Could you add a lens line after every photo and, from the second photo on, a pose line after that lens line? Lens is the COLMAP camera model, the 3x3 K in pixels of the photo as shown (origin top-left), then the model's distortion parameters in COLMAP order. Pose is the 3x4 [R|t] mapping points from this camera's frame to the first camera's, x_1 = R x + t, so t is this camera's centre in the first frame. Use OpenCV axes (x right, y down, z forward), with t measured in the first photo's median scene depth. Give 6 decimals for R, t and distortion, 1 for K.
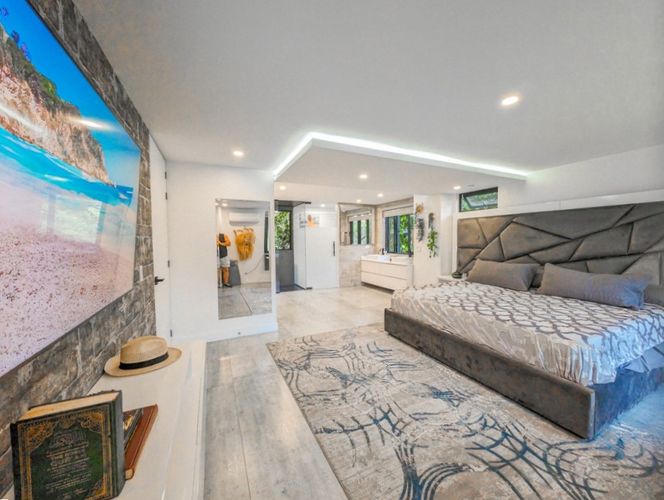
lens RADIAL K [[238.7, 0, 334.5], [0, 238.7, 249.6], [0, 0, 1]] dist [-0.002203, 0.000878]
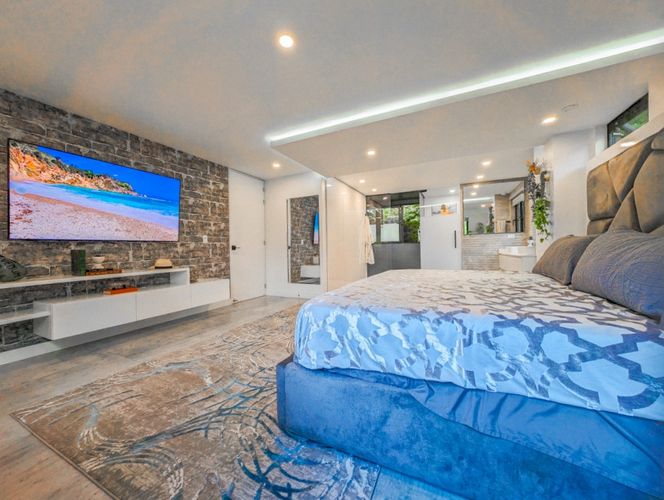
lens RADIAL K [[238.7, 0, 337.6], [0, 238.7, 250.2], [0, 0, 1]] dist [-0.002203, 0.000878]
pose [[0.651505, 0.006146, -0.758620, 0.628500], [-0.016152, 0.999853, -0.005771, 0.079442], [0.758473, 0.016013, 0.651508, 0.222445]]
